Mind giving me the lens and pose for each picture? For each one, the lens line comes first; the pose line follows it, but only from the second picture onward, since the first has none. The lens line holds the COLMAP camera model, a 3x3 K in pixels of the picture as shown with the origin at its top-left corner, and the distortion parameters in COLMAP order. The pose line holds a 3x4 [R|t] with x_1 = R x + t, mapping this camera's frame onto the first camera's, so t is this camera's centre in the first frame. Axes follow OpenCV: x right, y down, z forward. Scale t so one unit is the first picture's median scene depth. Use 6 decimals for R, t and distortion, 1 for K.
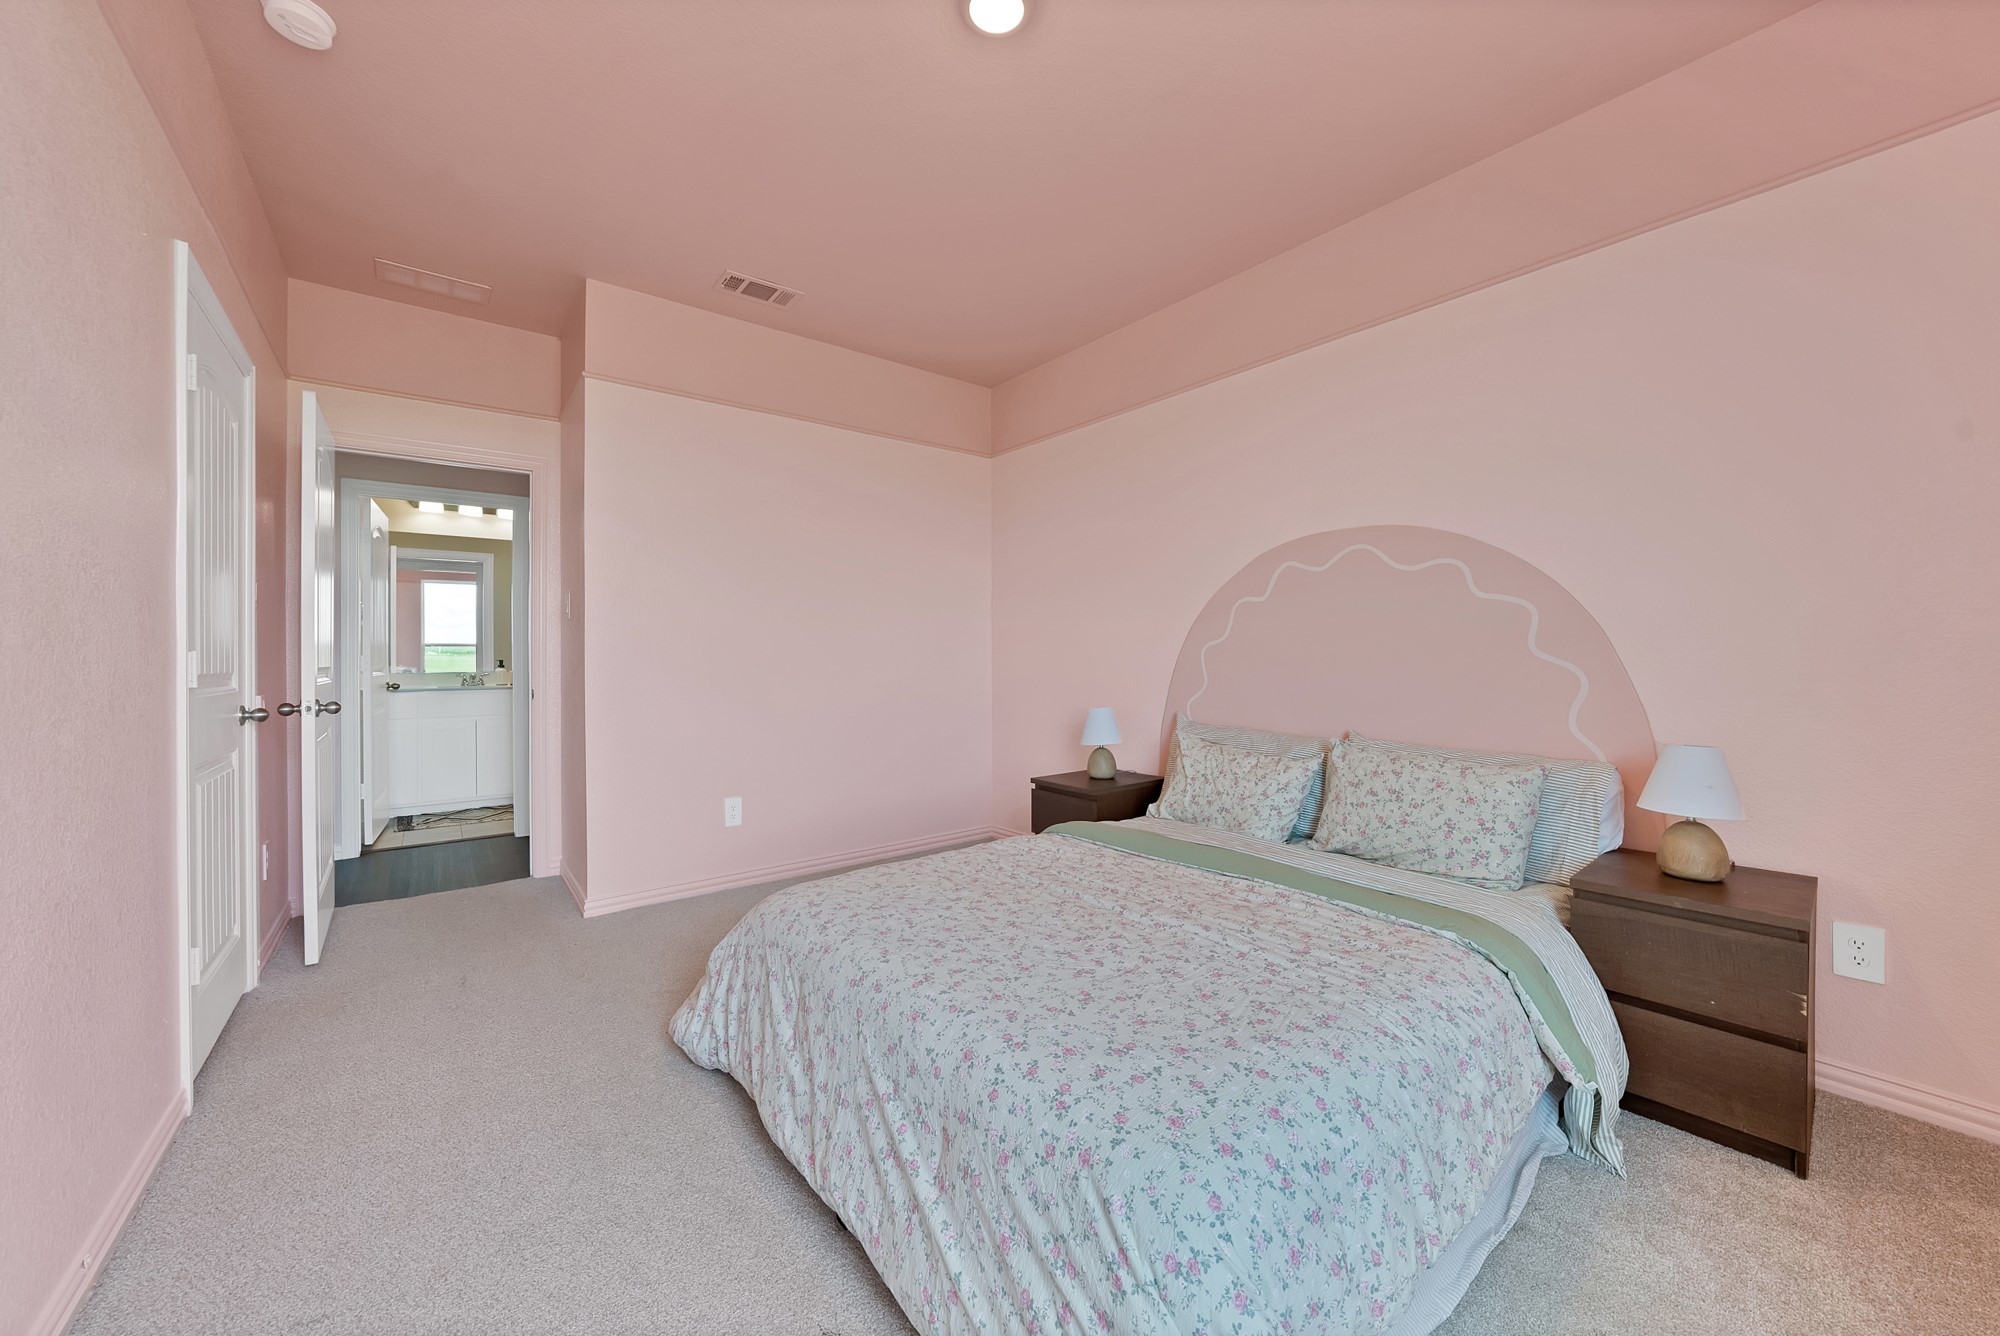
lens RADIAL K [[716.8, 0, 1000.1], [0, 716.8, 657.4], [0, 0, 1]] dist [-0.017619, 0.000041]
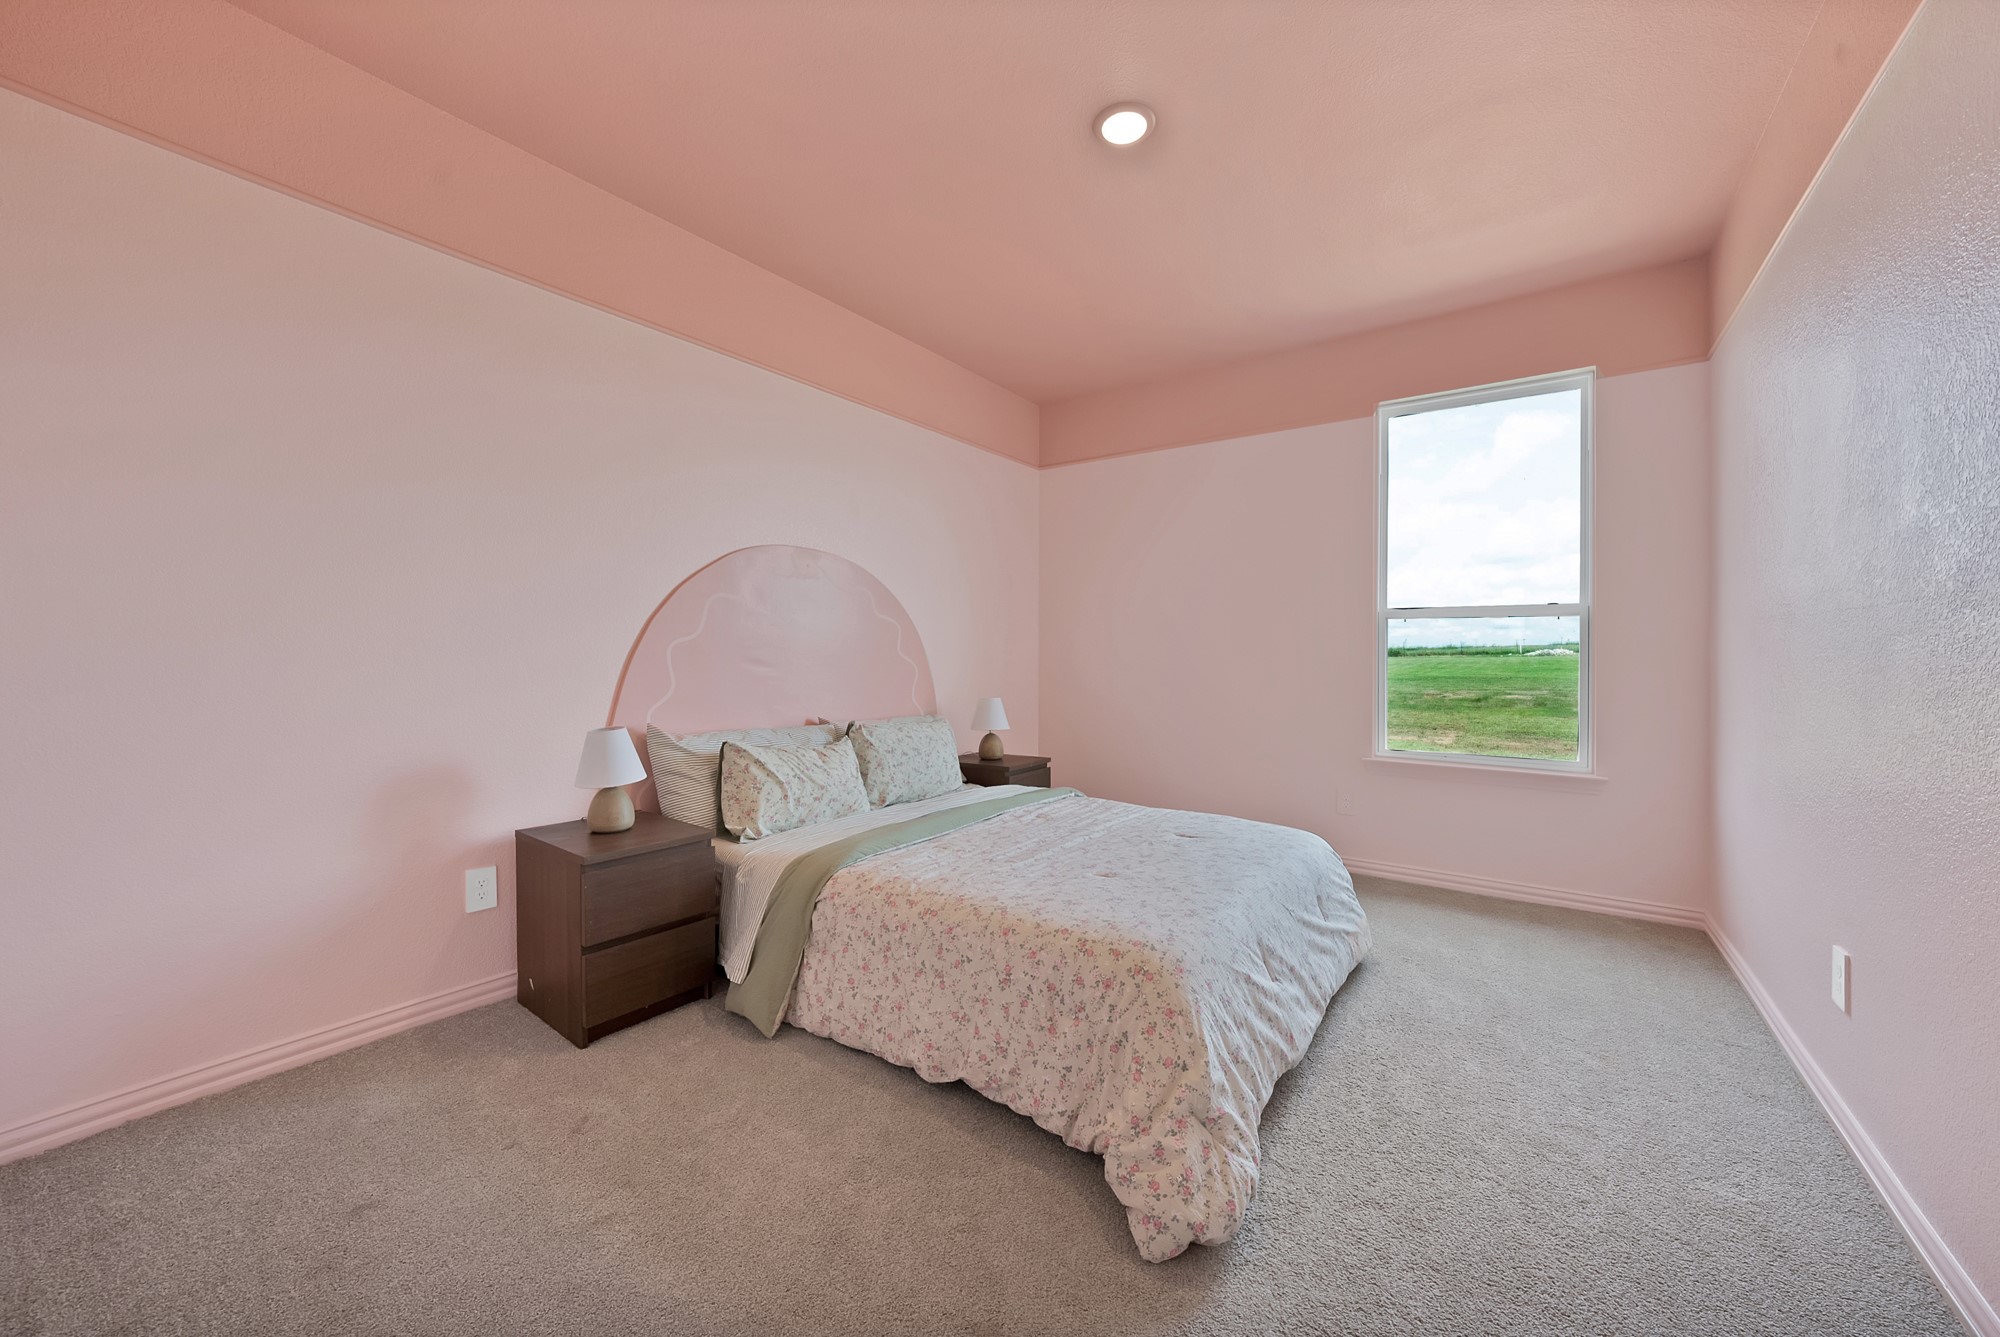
lens RADIAL K [[716.8, 0, 1000.1], [0, 716.8, 657.9], [0, 0, 1]] dist [-0.017619, 0.000041]
pose [[-0.256410, 0.005442, 0.966553, -0.984820], [-0.004866, 0.999964, -0.006921, 0.012458], [-0.966556, -0.006478, -0.256374, 1.318040]]
